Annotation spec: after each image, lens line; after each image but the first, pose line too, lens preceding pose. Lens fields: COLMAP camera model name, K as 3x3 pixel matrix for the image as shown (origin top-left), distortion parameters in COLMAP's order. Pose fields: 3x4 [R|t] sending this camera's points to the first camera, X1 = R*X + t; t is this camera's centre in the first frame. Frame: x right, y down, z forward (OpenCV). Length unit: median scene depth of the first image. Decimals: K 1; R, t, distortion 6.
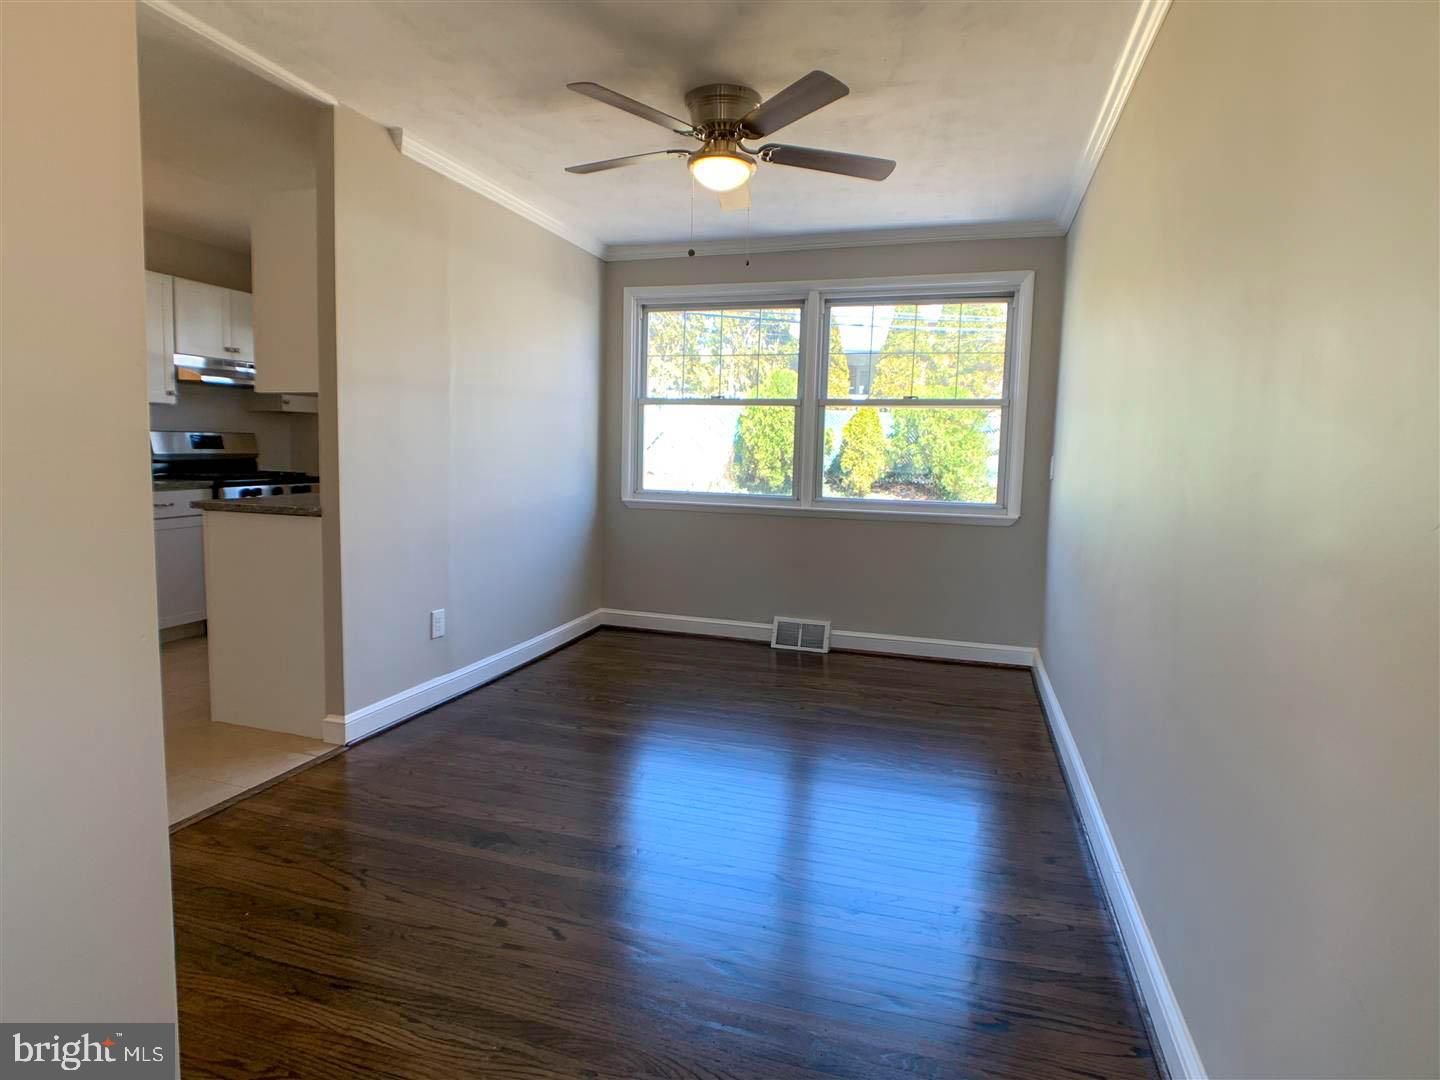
lens RADIAL K [[783.9, 0, 724.8], [0, 783.9, 519.2], [0, 0, 1]] dist [-0.021187, -0.000428]
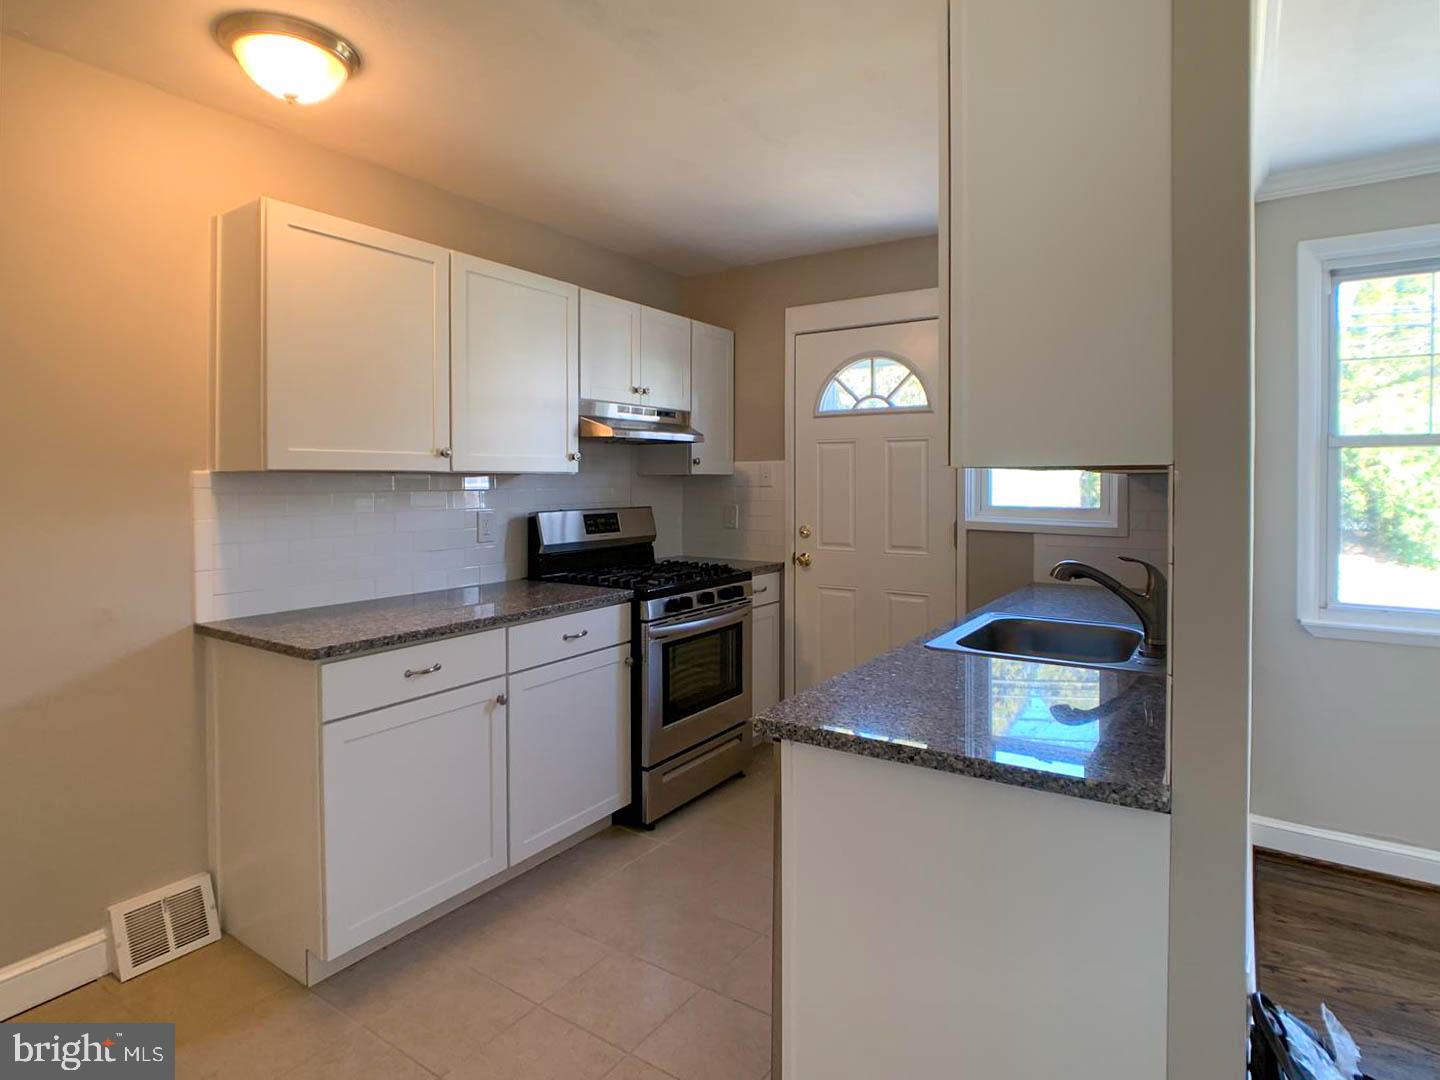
lens RADIAL K [[795.2, 0, 707.7], [0, 795.2, 476.8], [0, 0, 1]] dist [-0.000283, -0.015918]
pose [[0.953510, -0.027226, -0.300130, -0.365718], [-0.002704, 0.995098, -0.098860, -0.071588], [0.301350, 0.095075, 0.948762, 0.351538]]
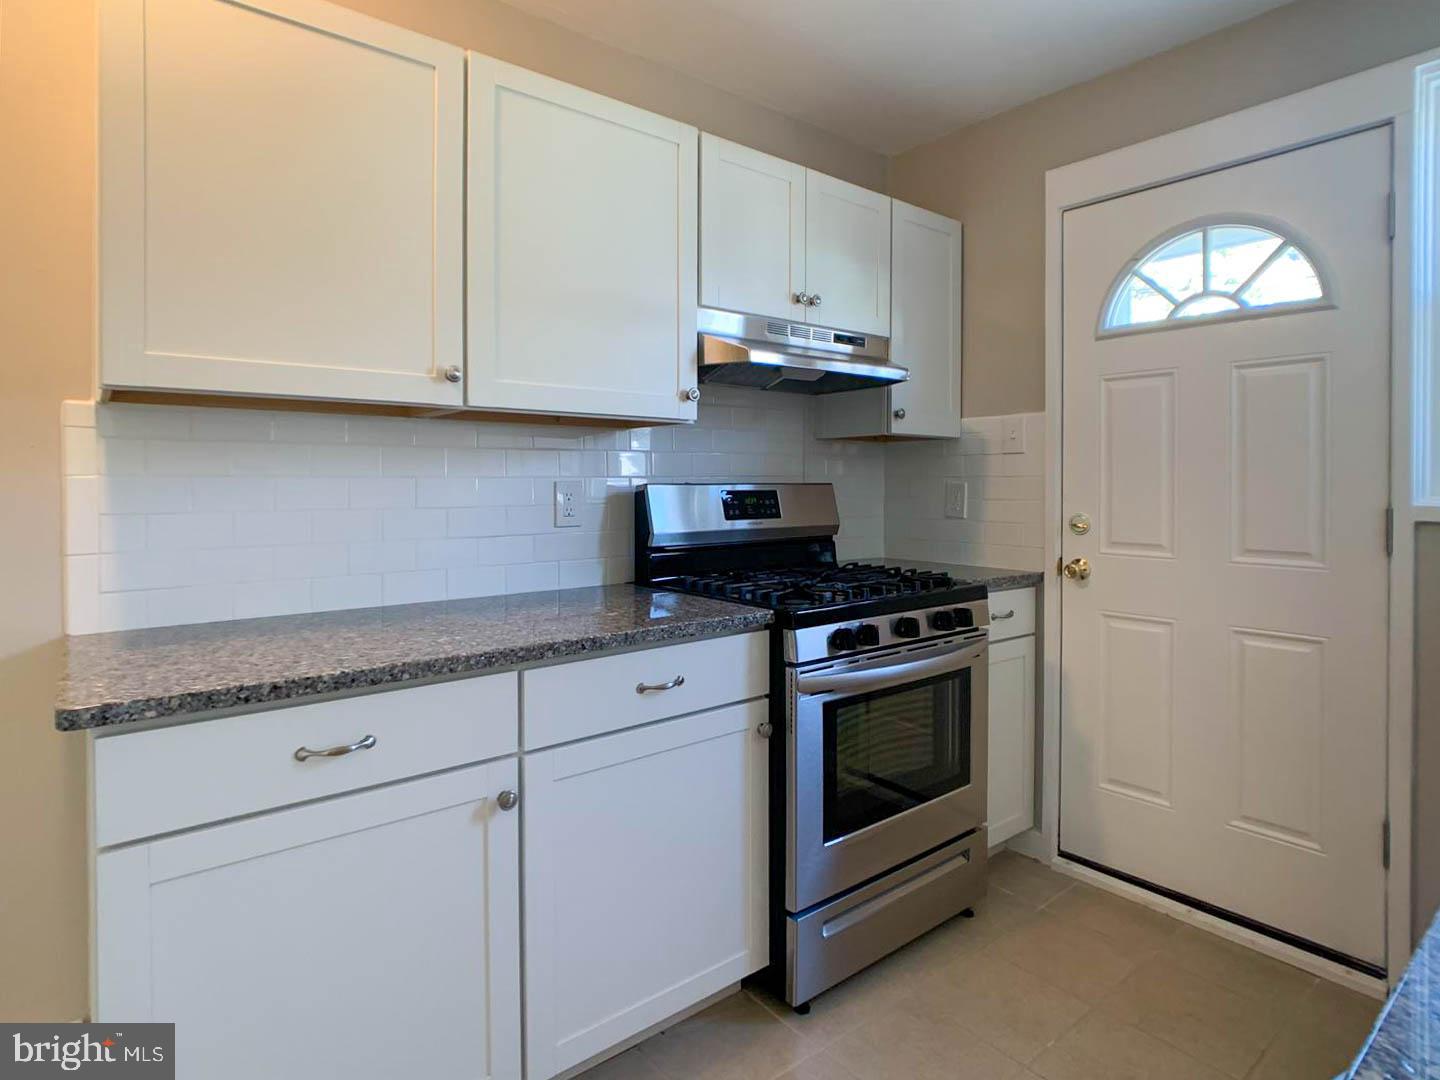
lens RADIAL K [[795.2, 0, 707.7], [0, 795.2, 476.8], [0, 0, 1]] dist [-0.000283, -0.015918]
pose [[0.824075, -0.027524, -0.565811, -0.422654], [-0.032776, 0.994829, -0.096131, -0.070060], [0.565531, 0.097764, 0.818912, 0.599782]]
